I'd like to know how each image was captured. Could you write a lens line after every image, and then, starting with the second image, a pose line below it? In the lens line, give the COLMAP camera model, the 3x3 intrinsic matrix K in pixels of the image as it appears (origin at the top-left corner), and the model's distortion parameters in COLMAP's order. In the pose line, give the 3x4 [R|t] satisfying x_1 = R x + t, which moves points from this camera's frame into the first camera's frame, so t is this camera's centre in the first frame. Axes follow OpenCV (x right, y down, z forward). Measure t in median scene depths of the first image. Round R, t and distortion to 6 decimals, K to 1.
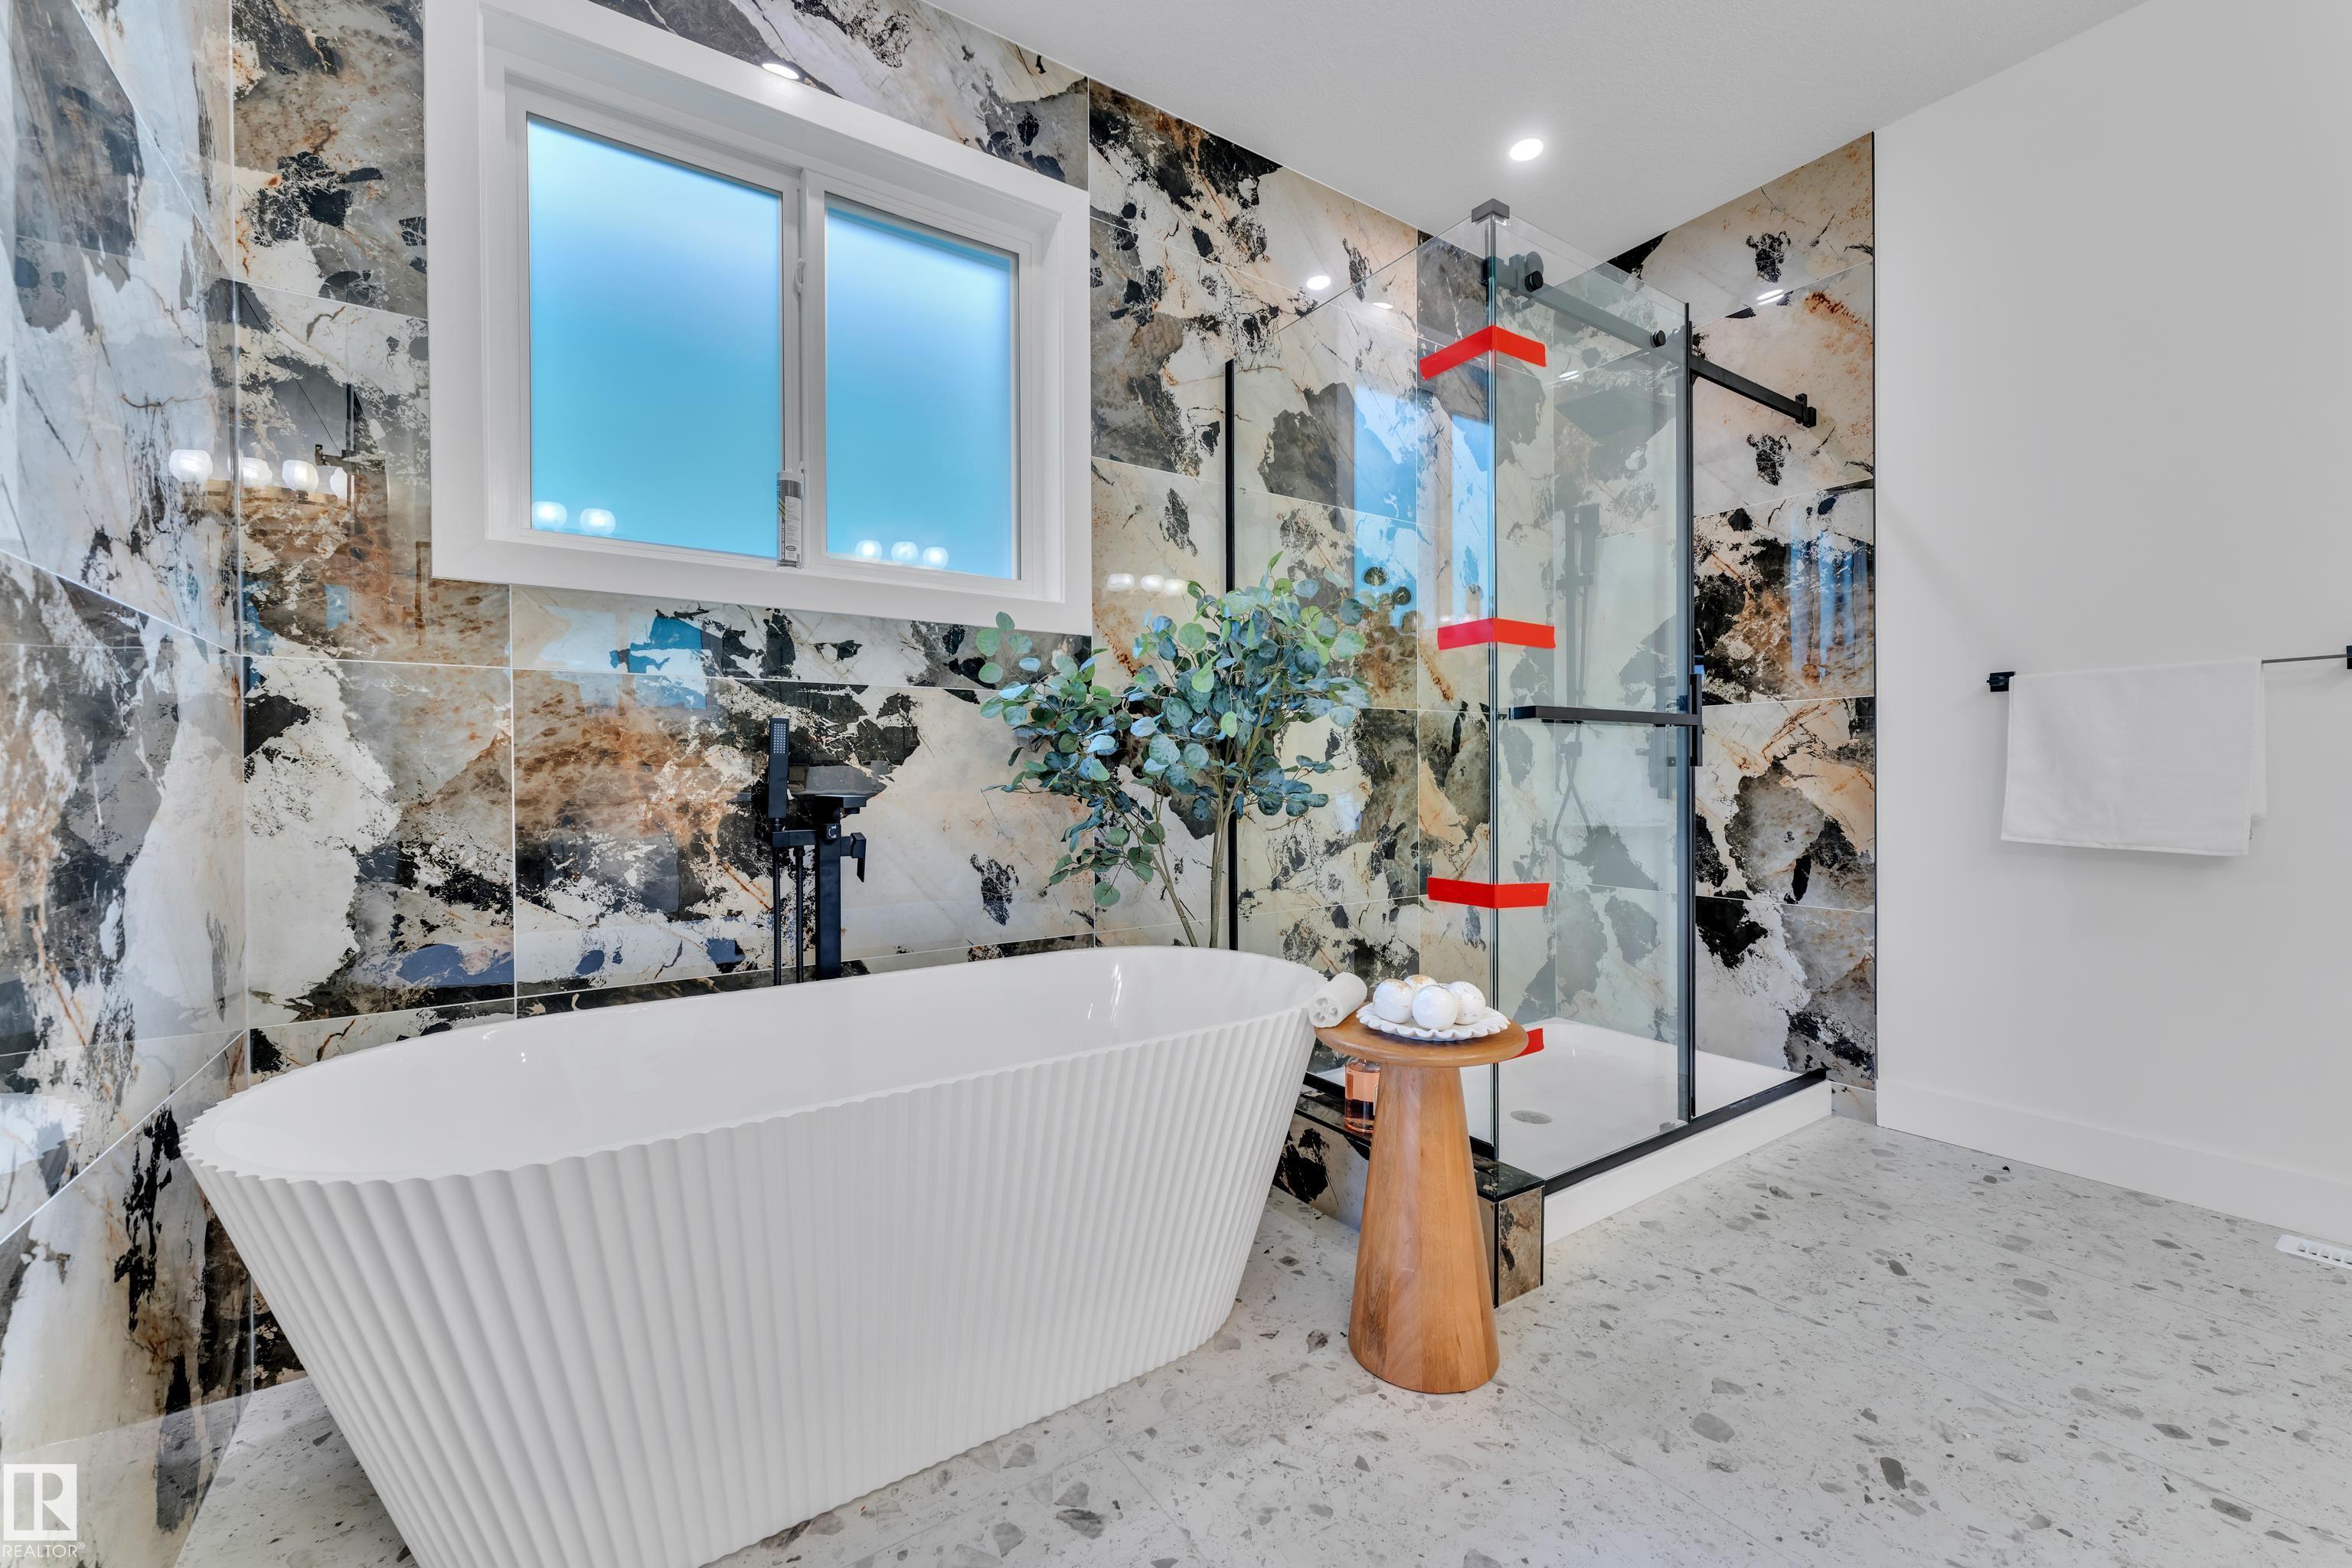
lens RADIAL K [[949.7, 0, 1193.4], [0, 949.7, 765.5], [0, 0, 1]] dist [0.006306, 0.000157]
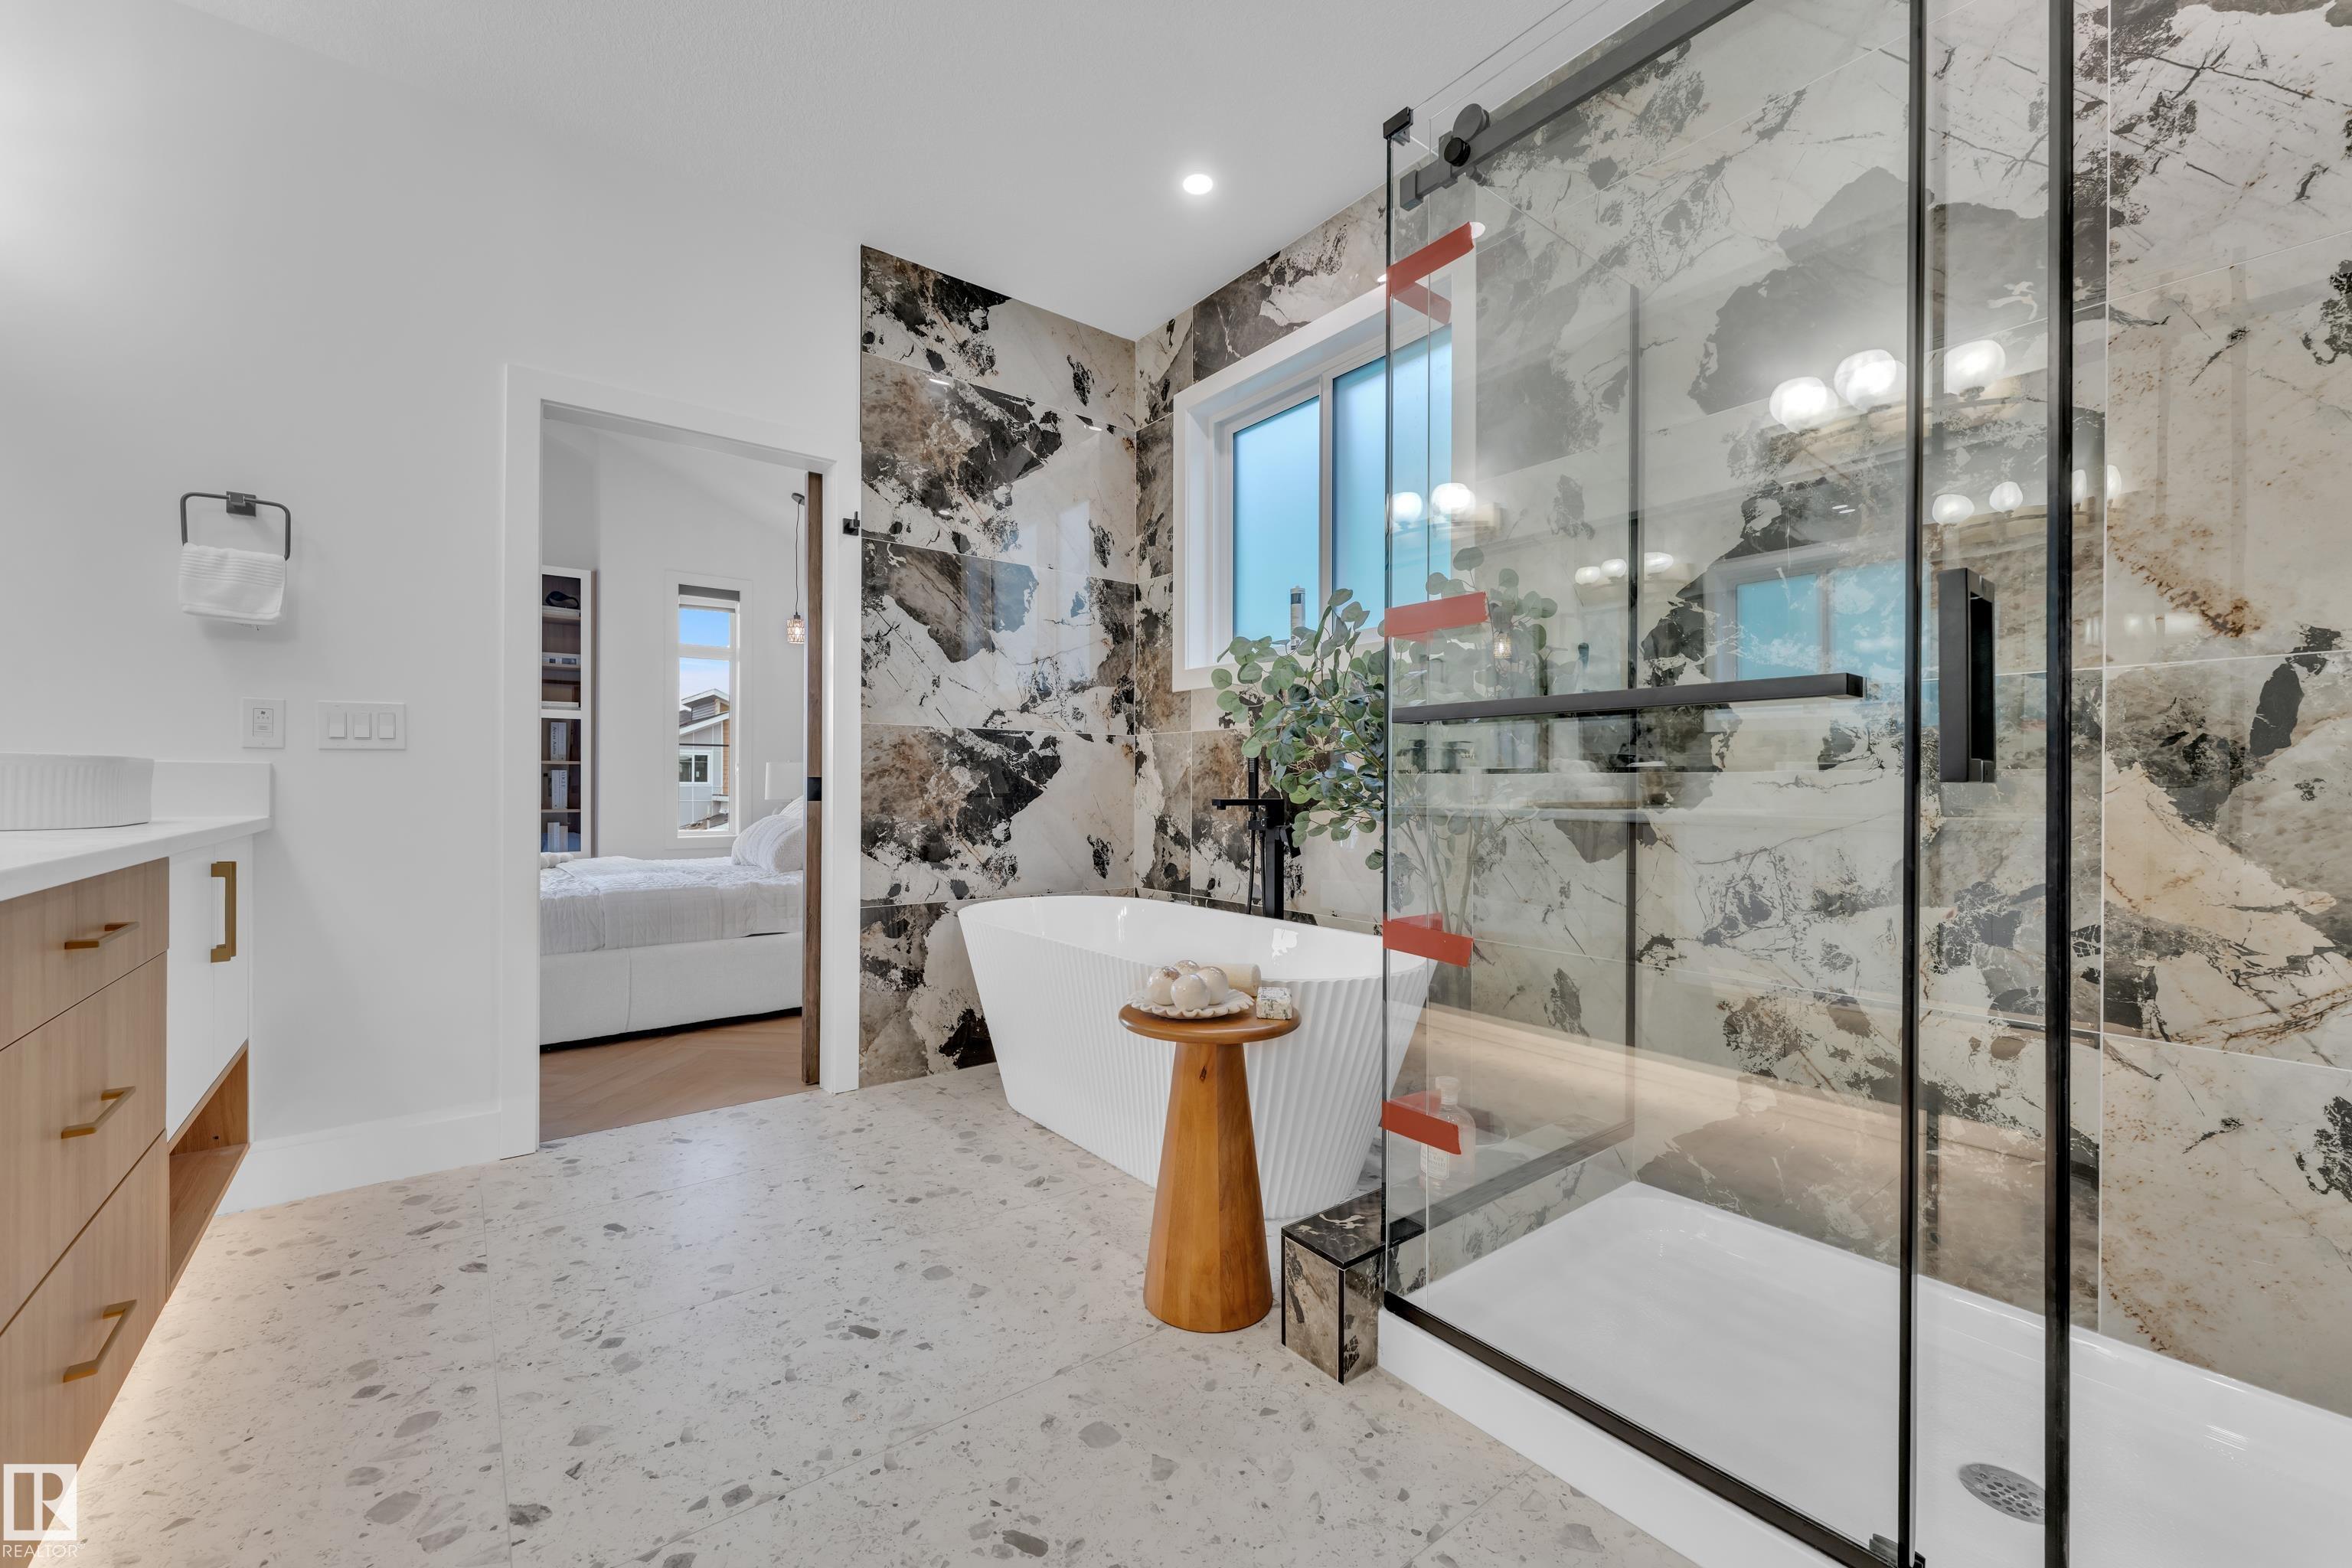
lens RADIAL K [[949.7, 0, 1181.8], [0, 949.7, 782.3], [0, 0, 1]] dist [0.006306, 0.000157]
pose [[0.061417, 0.003780, -0.998105, 1.240341], [0.004875, 0.999980, 0.004087, -0.003245], [0.998100, -0.005117, 0.061397, 0.823023]]
